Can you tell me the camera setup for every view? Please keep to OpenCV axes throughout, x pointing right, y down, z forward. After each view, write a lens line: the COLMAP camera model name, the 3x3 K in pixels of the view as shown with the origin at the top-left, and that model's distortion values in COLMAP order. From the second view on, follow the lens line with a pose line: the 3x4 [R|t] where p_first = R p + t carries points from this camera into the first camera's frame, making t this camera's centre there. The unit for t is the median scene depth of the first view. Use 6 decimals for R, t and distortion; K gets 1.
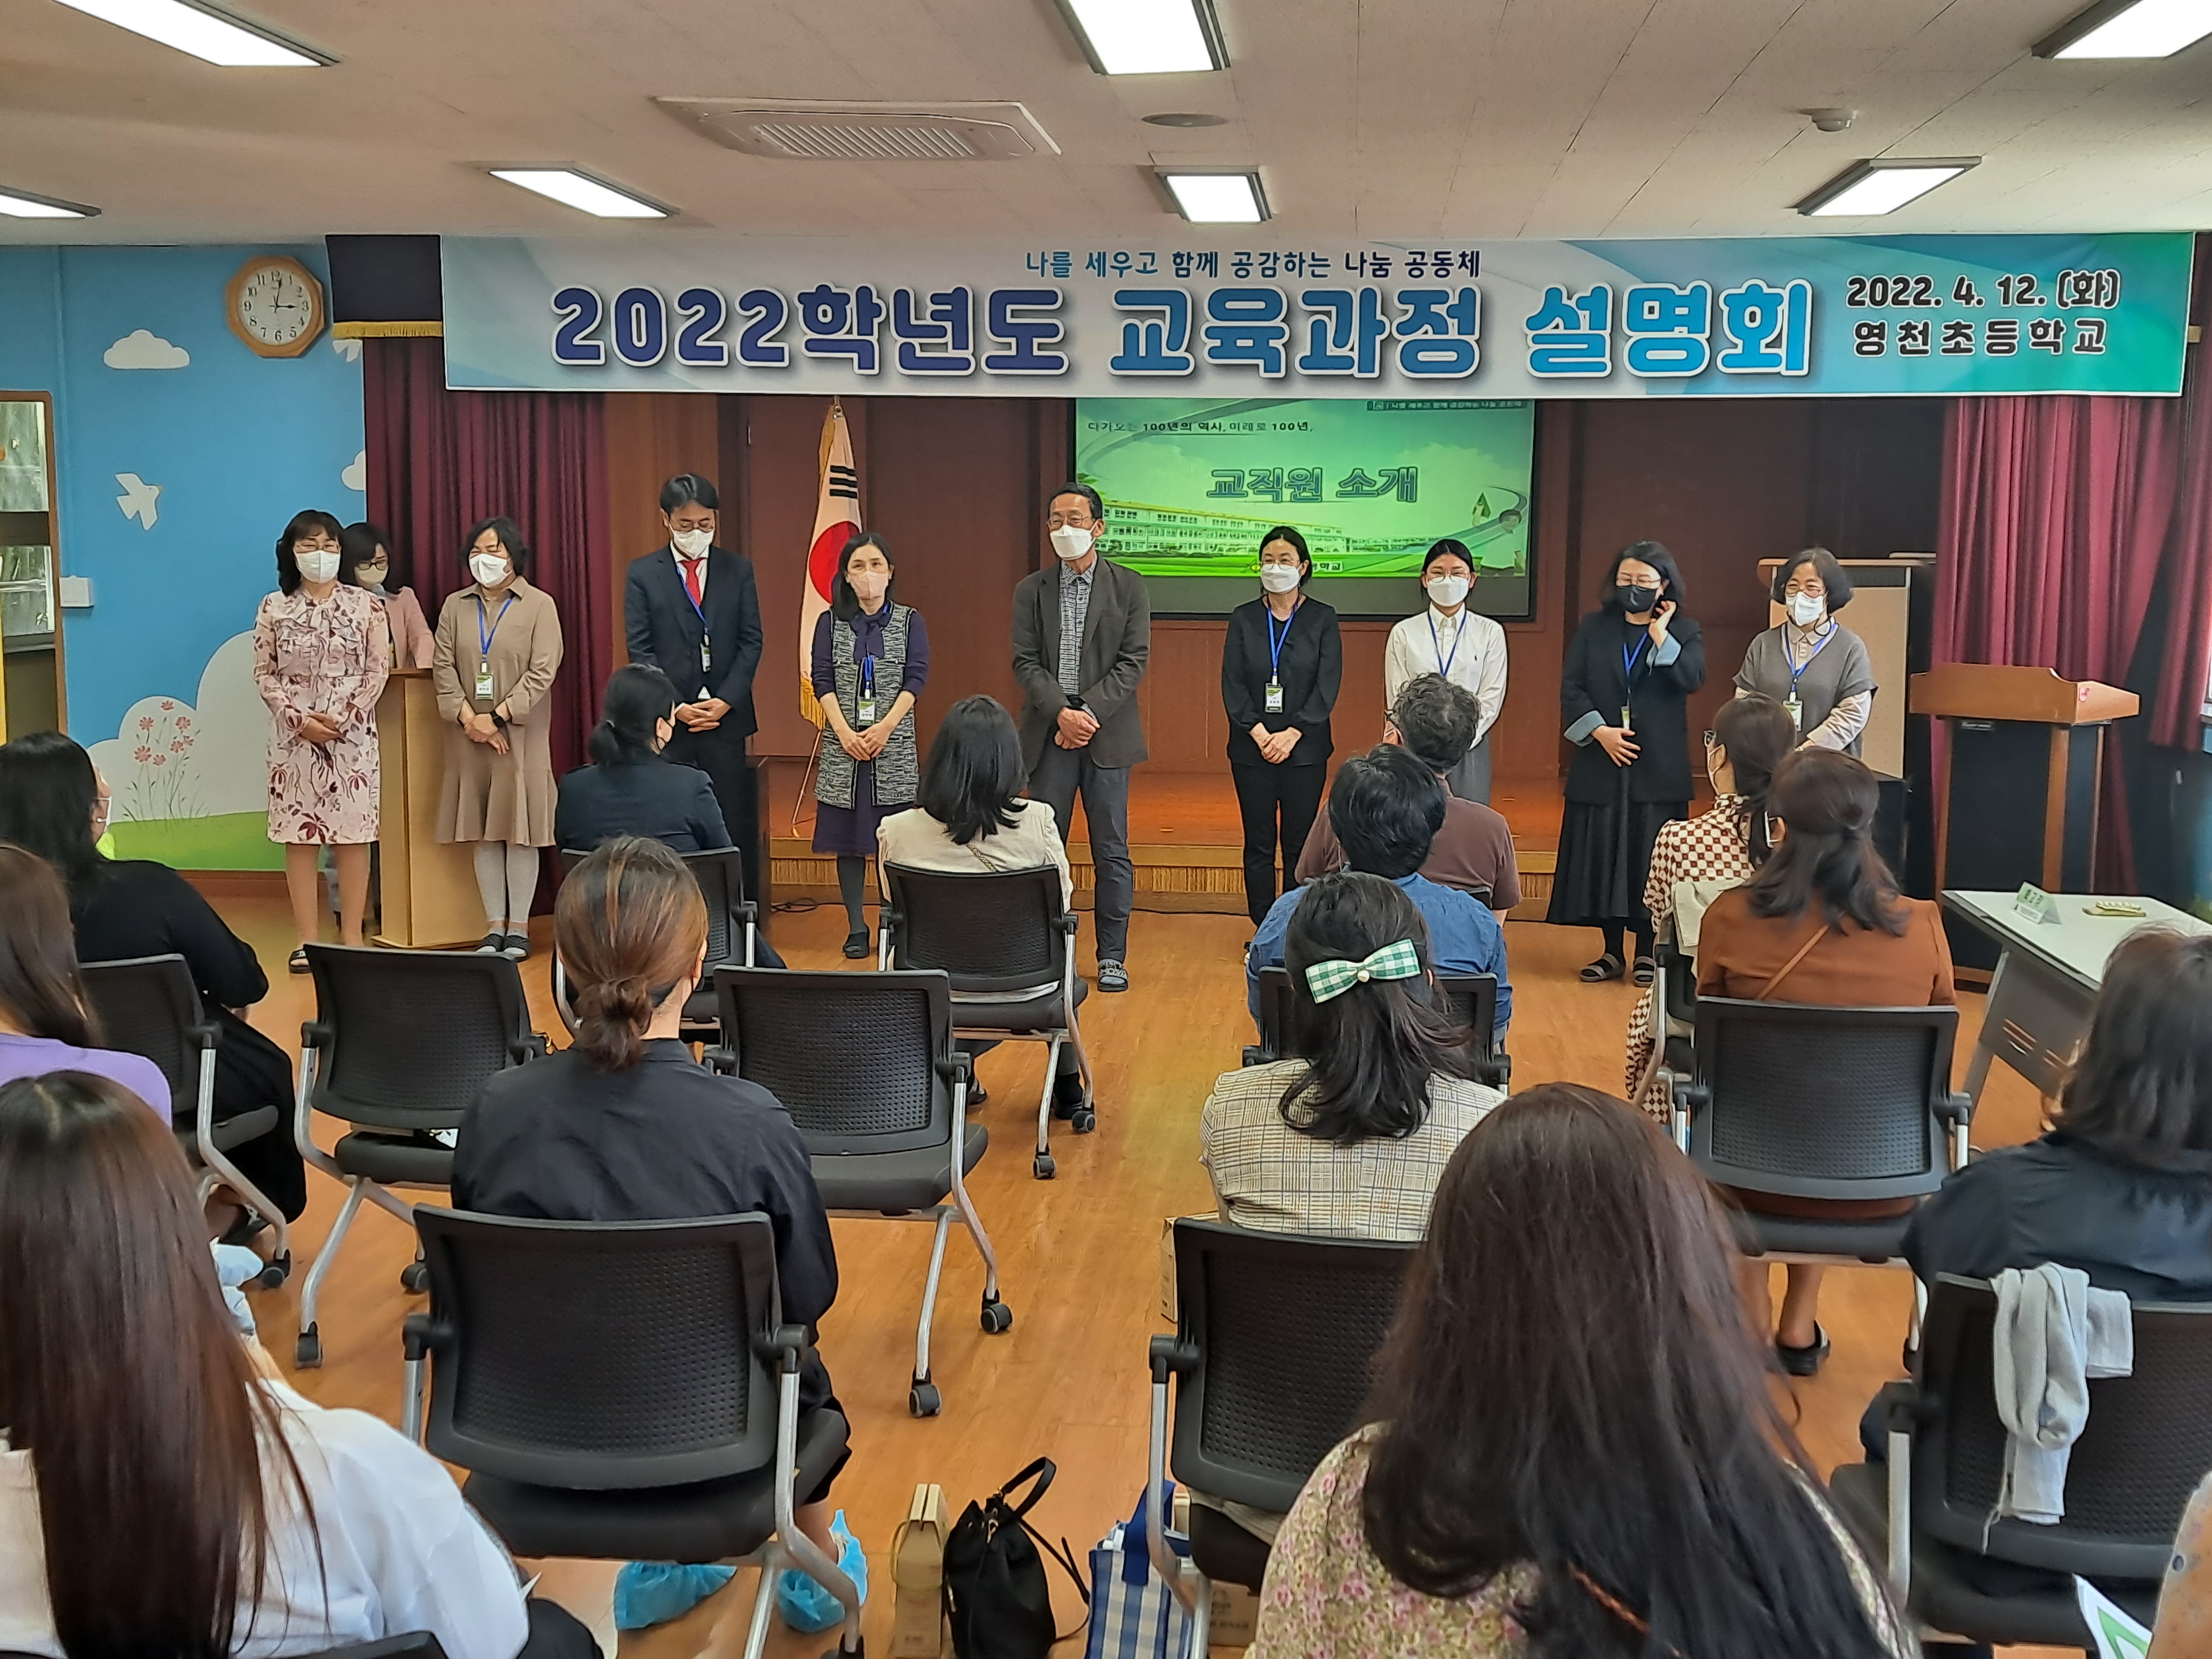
lens RADIAL K [[2179.2, 0, 1106.0], [0, 2179.2, 829.5], [0, 0, 1]] dist [0.142057, -0.217731]
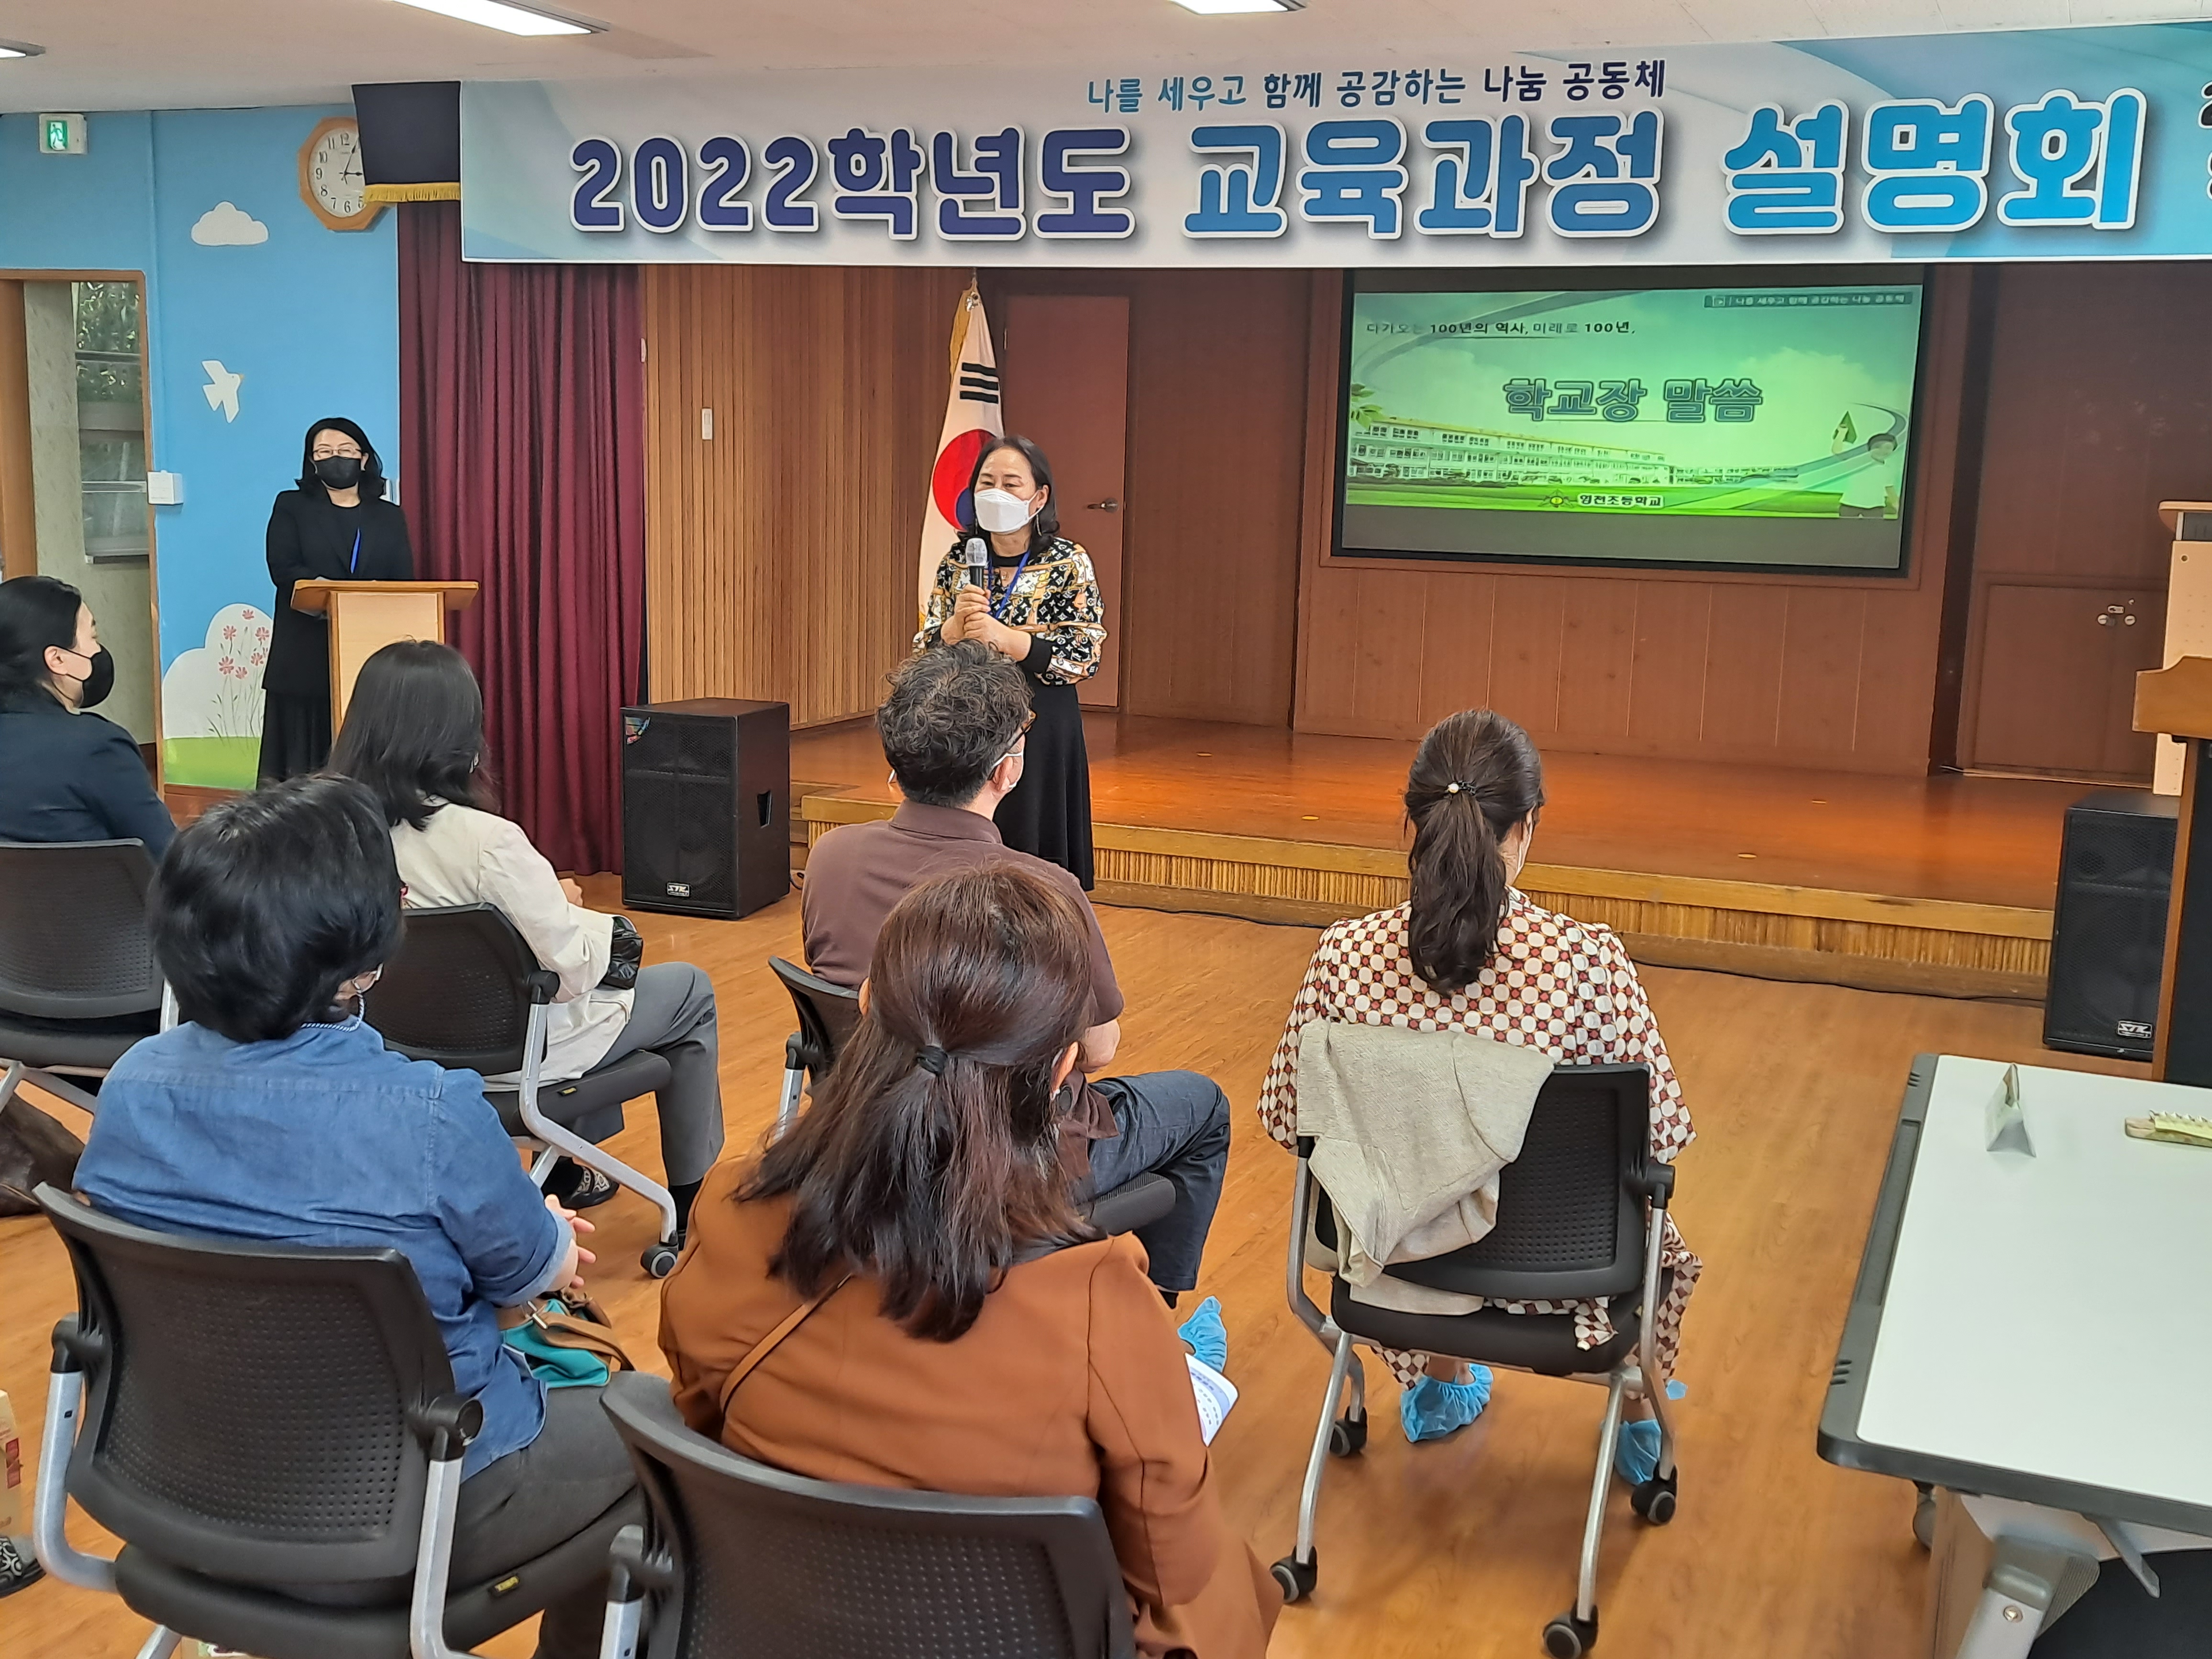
lens RADIAL K [[2179.2, 0, 1106.0], [0, 2179.2, 829.5], [0, 0, 1]] dist [0.142057, -0.217731]
pose [[0.964176, 0.065556, -0.257034, 0.189906], [-0.058568, 0.997678, 0.034758, -0.022469], [0.258716, -0.018459, 0.965777, 0.230404]]
